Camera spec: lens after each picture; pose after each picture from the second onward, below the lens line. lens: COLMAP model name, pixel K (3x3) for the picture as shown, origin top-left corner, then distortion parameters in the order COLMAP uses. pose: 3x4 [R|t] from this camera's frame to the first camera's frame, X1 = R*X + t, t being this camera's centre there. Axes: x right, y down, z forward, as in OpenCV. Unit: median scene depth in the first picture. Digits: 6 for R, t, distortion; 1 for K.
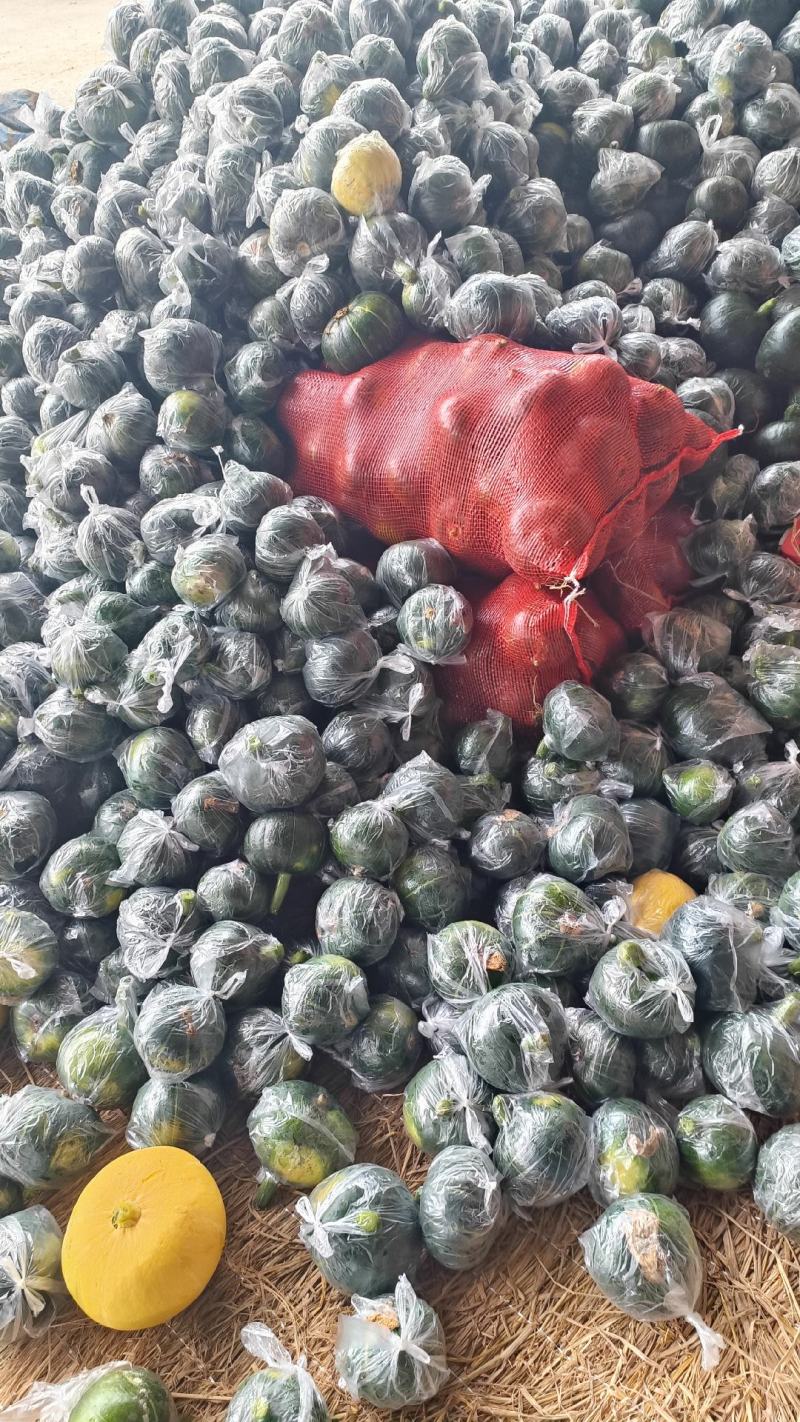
lens RADIAL K [[962.7, 0, 400.0], [0, 962.7, 711.0], [0, 0, 1]] dist [0.080204, -0.080987]
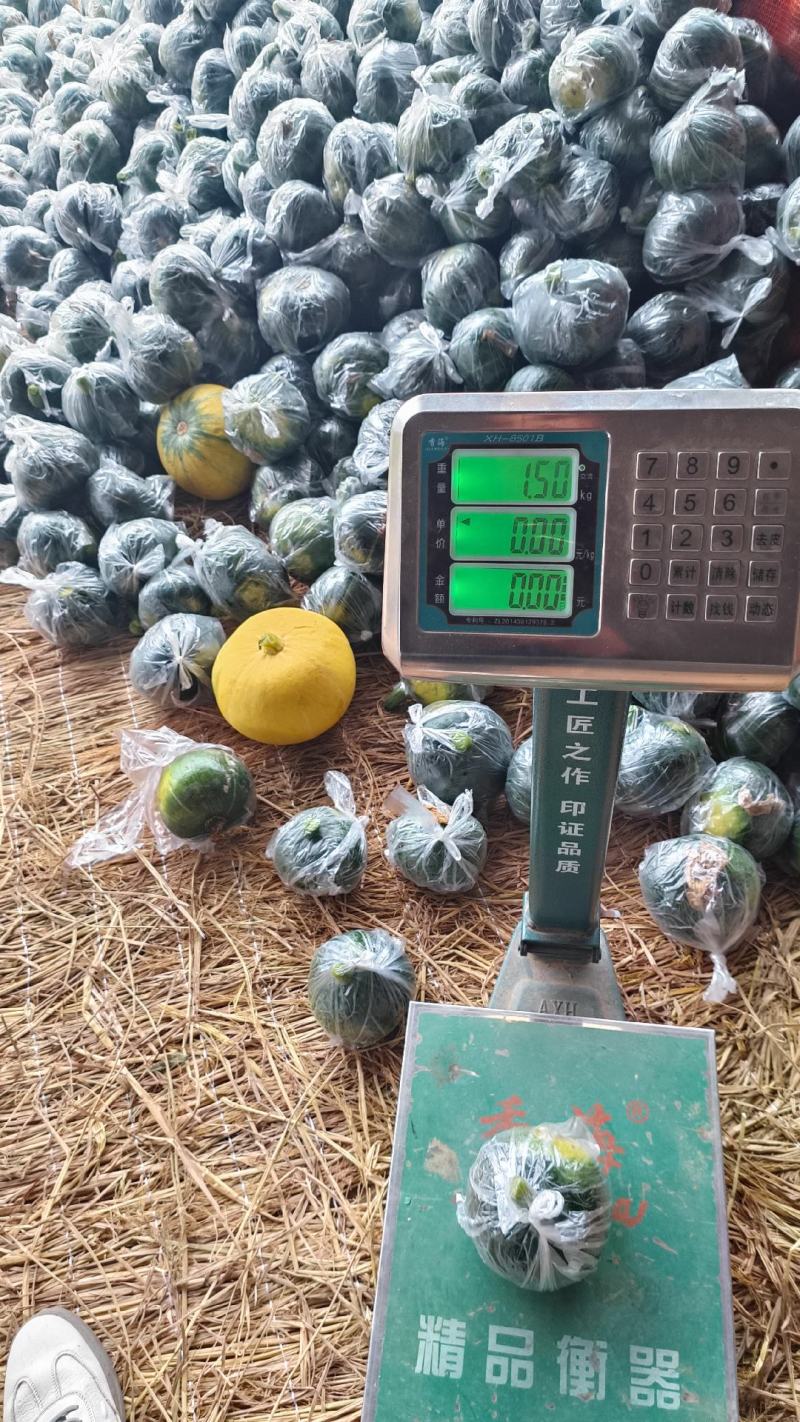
lens RADIAL K [[962.7, 0, 400.0], [0, 962.7, 711.0], [0, 0, 1]] dist [0.080204, -0.080987]
pose [[0.872569, 0.421374, -0.247117, 0.112112], [-0.330870, 0.881979, 0.335615, 0.126054], [0.359372, -0.211084, 0.909008, 0.034637]]
